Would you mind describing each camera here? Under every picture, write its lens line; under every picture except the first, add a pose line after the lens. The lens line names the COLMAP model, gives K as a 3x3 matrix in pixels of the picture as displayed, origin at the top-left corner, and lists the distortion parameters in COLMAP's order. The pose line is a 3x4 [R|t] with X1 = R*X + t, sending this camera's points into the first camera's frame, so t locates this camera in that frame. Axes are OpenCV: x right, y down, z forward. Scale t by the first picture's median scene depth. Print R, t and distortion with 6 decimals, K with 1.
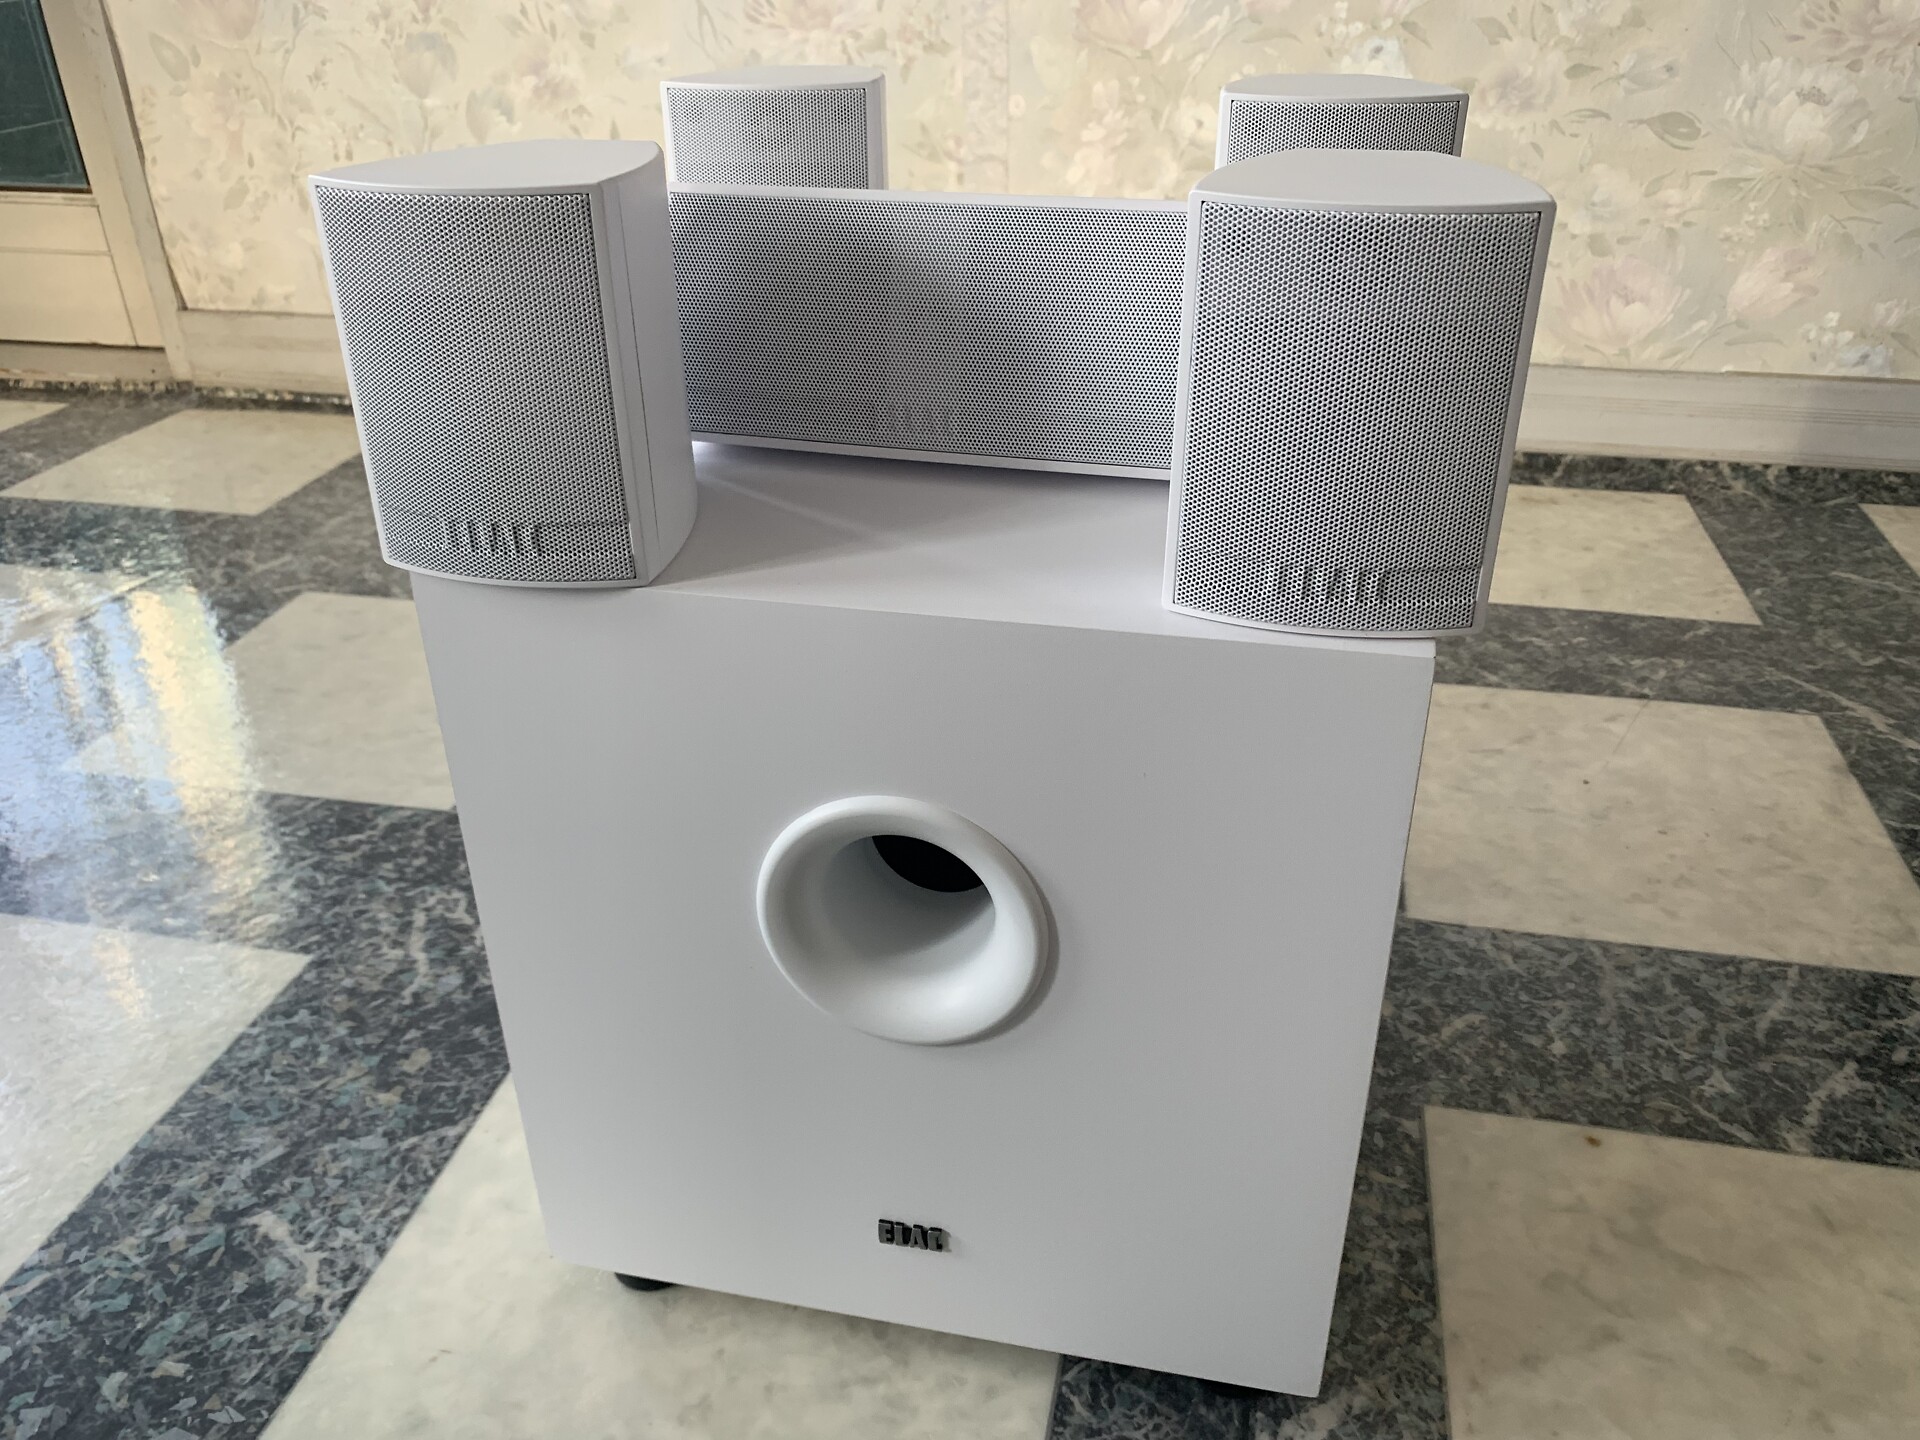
lens RADIAL K [[1517.7, 0, 960.0], [0, 1517.7, 720.0], [0, 0, 1]] dist [-0.020032, -0.009387]
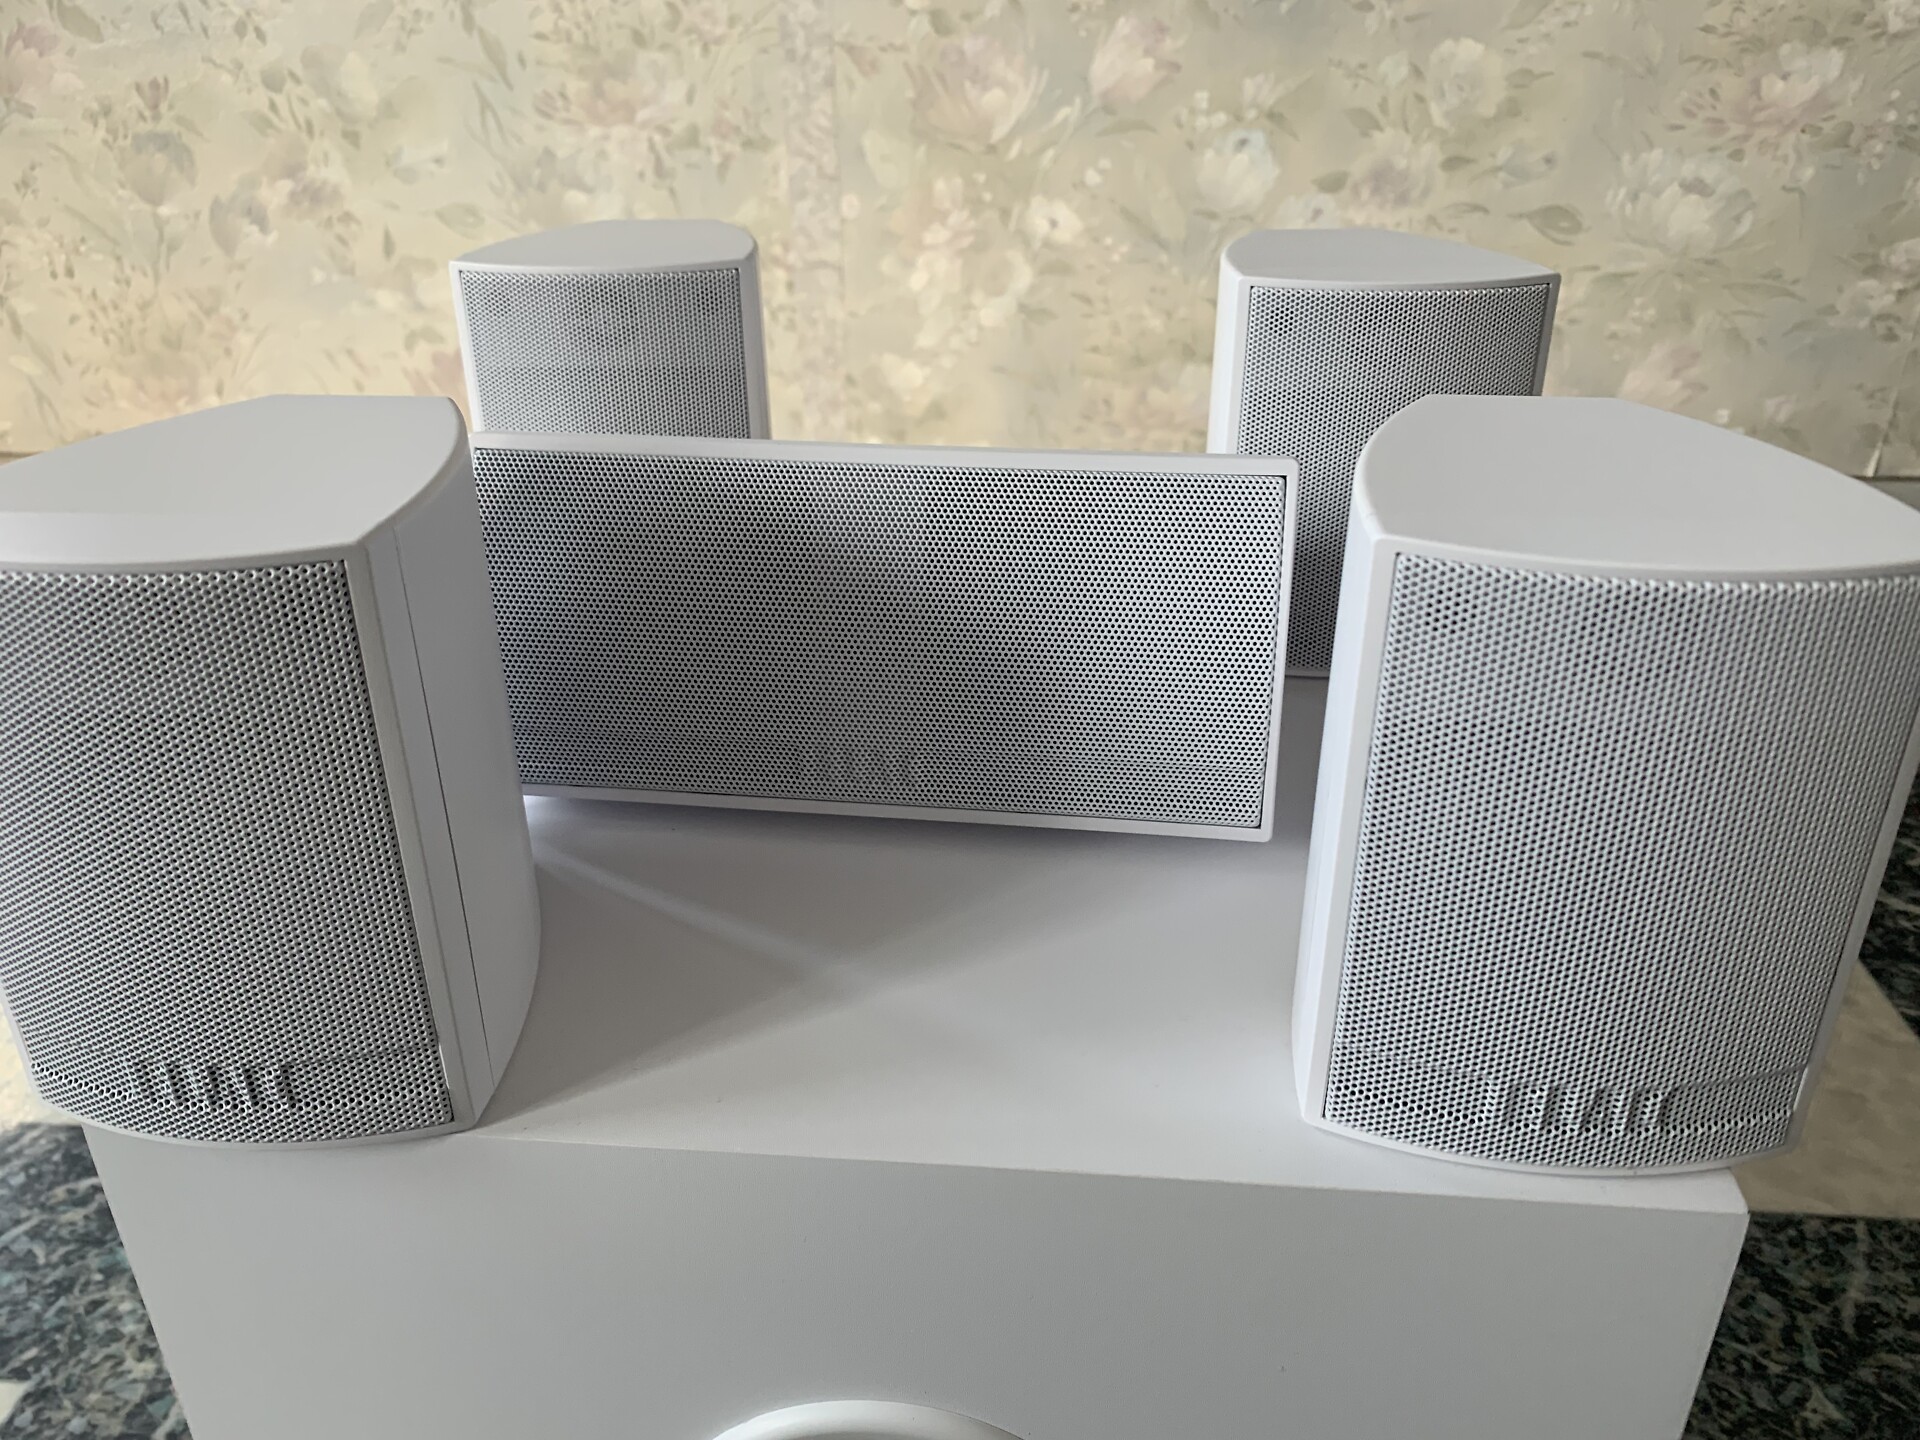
lens RADIAL K [[1522.1, 0, 960.0], [0, 1522.1, 720.0], [0, 0, 1]] dist [-0.037165, 0.015147]
pose [[0.990995, -0.055597, 0.121812, -0.026255], [0.059767, 0.997736, -0.030844, -0.076769], [-0.119822, 0.037847, 0.992074, 0.122026]]
